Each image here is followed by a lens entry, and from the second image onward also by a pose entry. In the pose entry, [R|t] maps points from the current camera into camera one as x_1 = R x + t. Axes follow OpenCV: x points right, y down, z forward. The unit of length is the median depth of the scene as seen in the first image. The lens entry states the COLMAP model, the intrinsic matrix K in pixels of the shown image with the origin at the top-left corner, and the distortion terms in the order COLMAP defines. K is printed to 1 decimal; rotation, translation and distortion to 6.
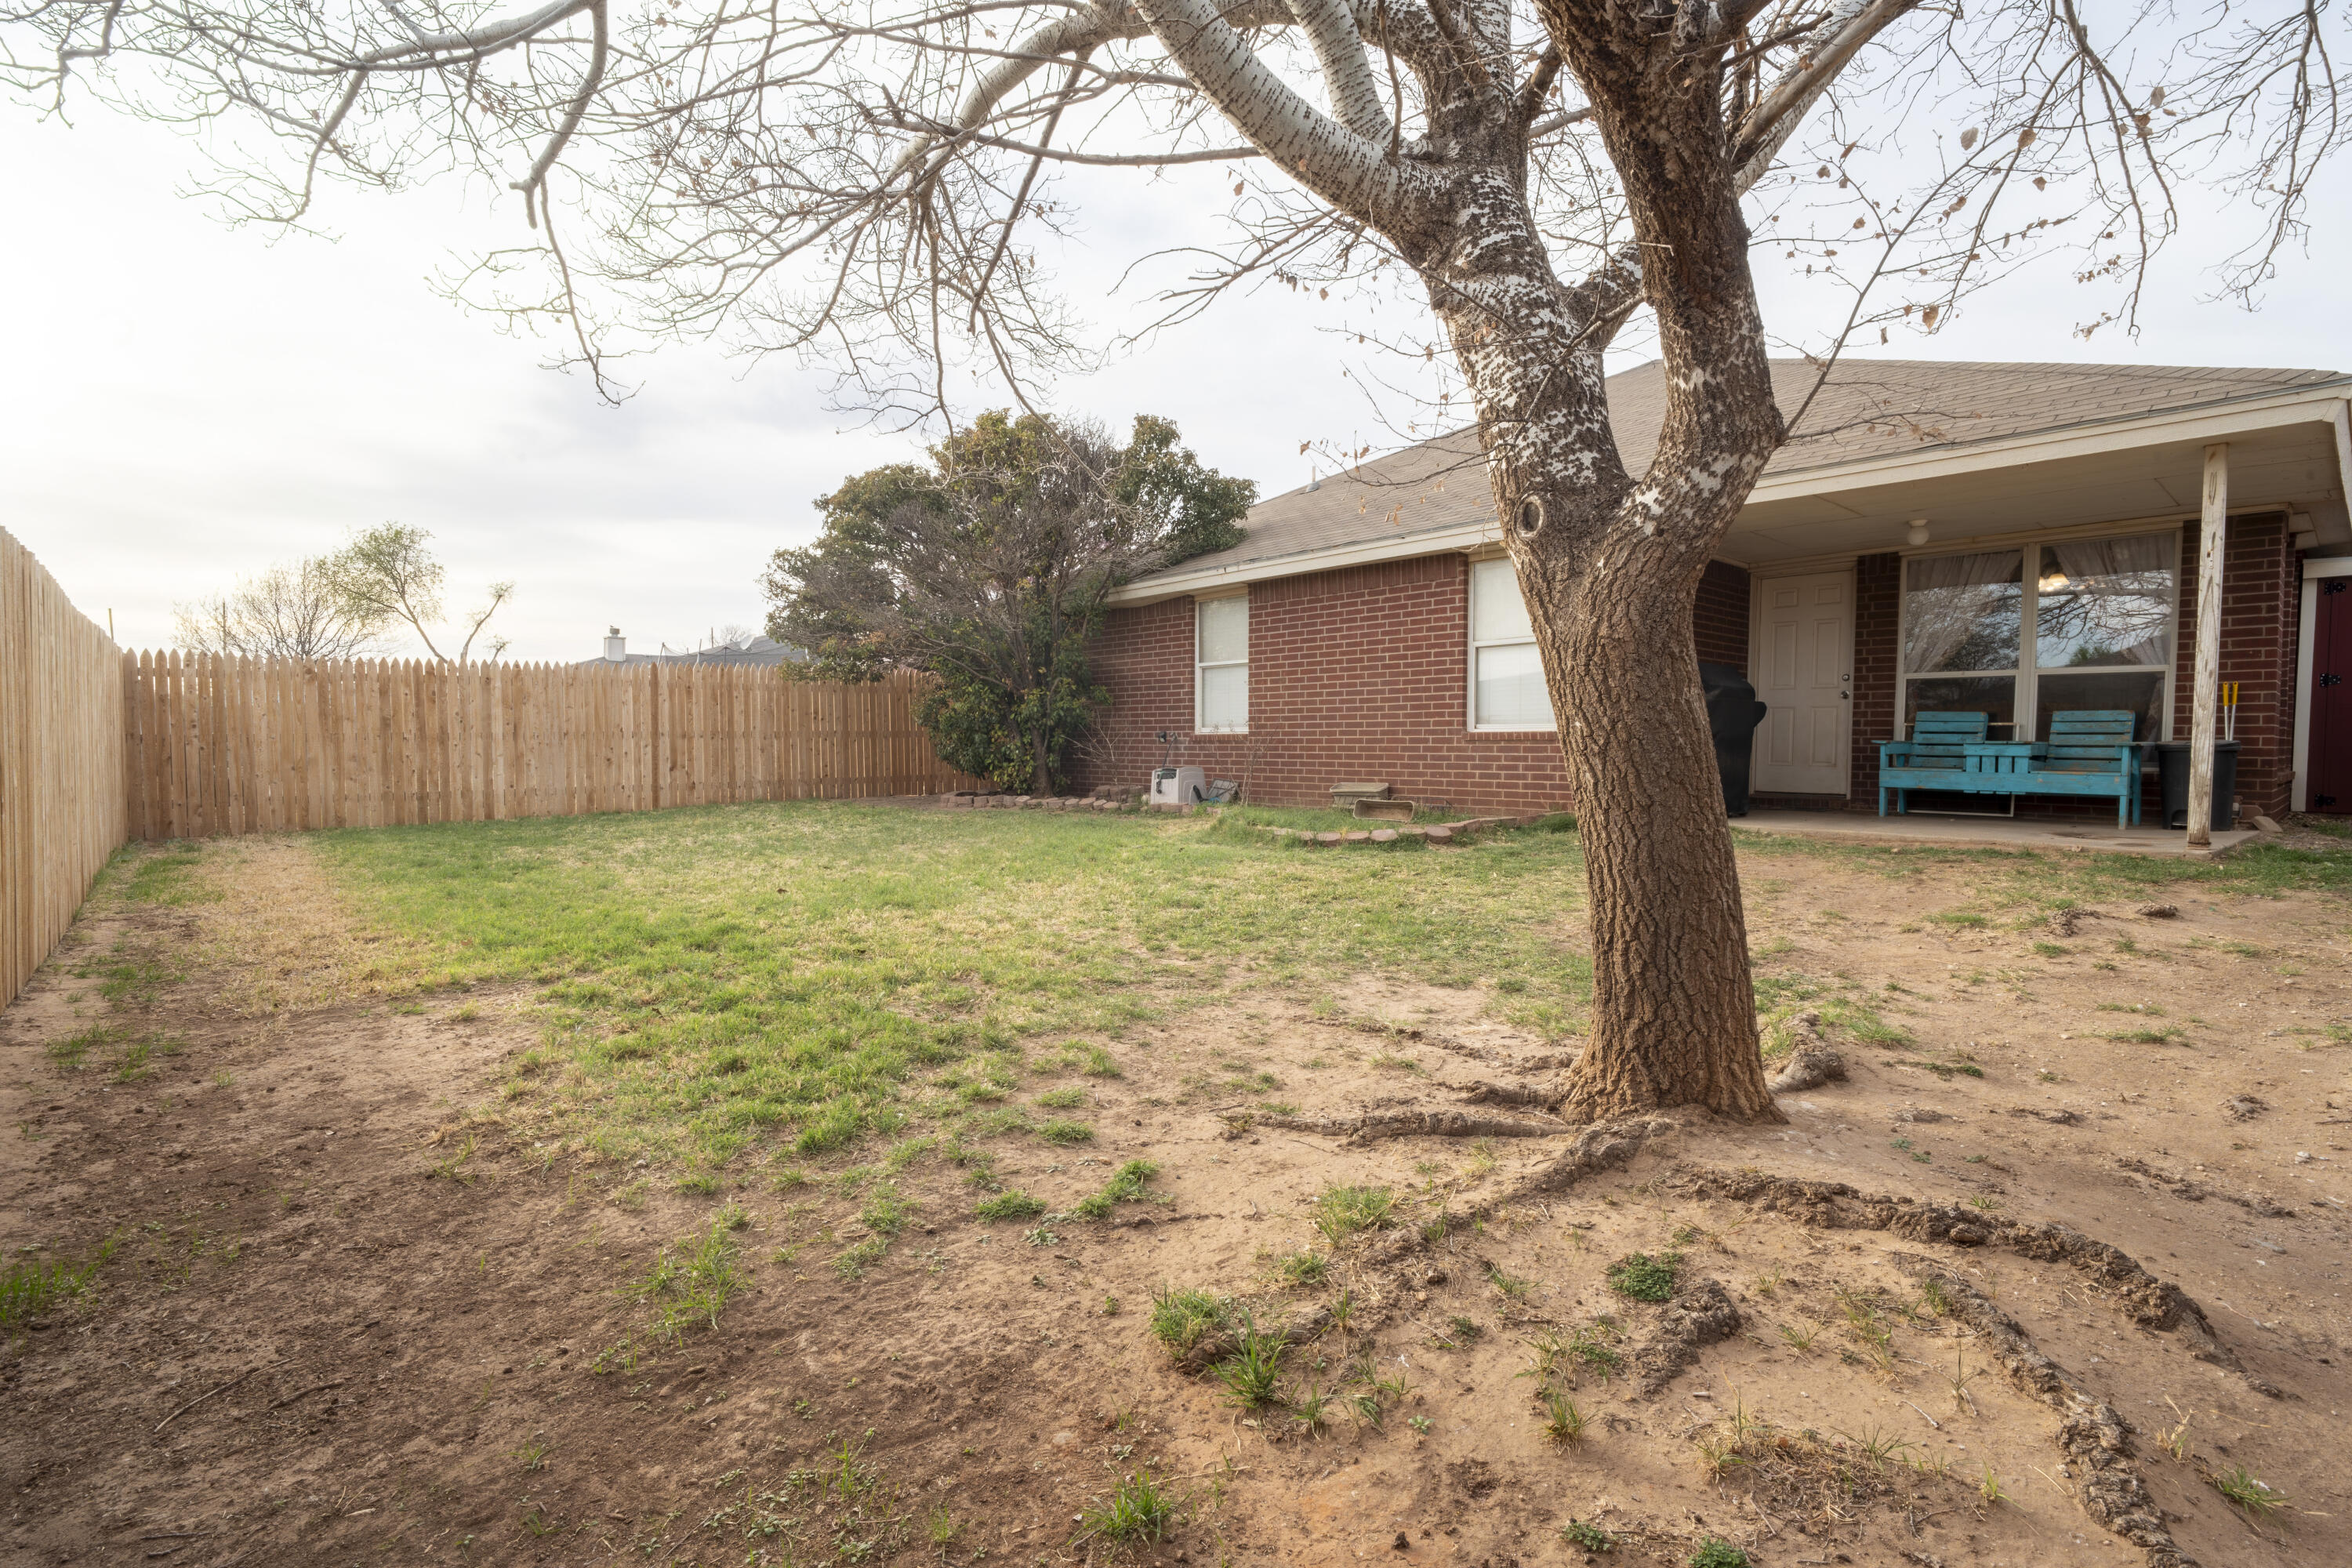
lens RADIAL K [[1095.0, 0, 1176.5], [0, 1095.0, 785.6], [0, 0, 1]] dist [0.001458, -0.003155]
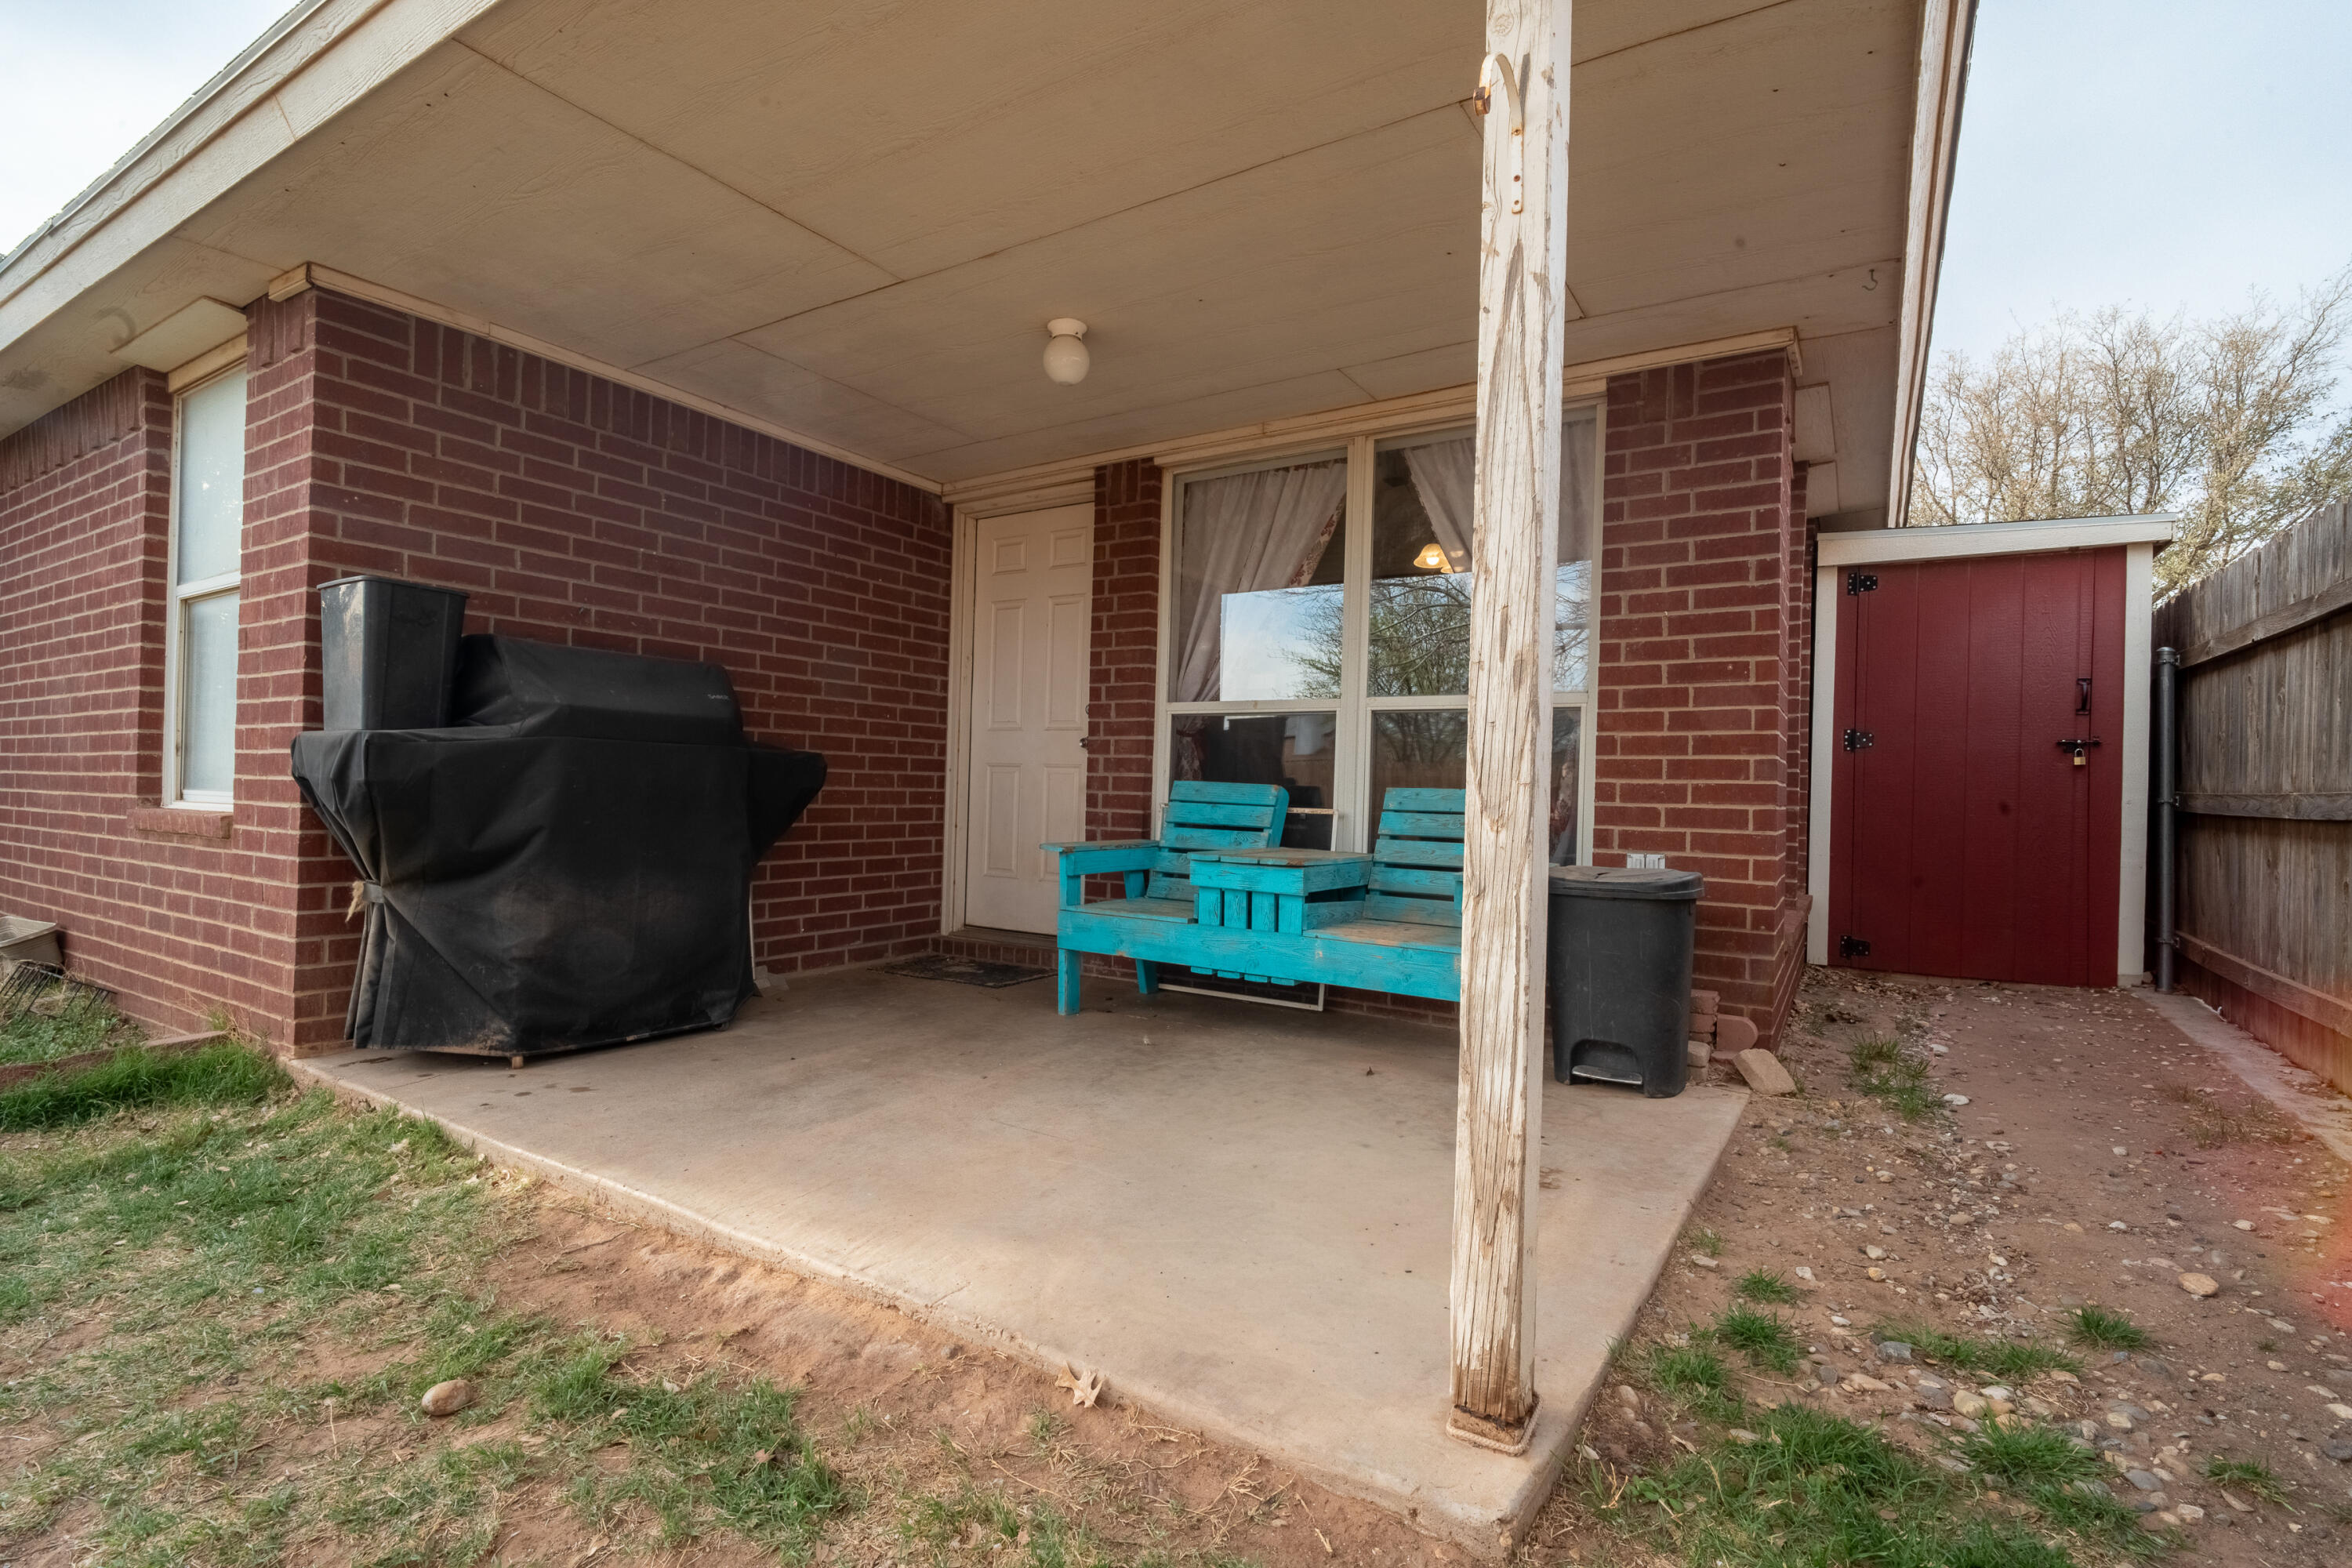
lens RADIAL K [[1095.0, 0, 1178.4], [0, 1095.0, 786.6], [0, 0, 1]] dist [0.001458, -0.003155]
pose [[0.961454, 0.018065, 0.274372, 0.521395], [-0.006729, 0.999087, -0.042199, -0.042867], [-0.274883, 0.038726, 0.960697, 0.513611]]
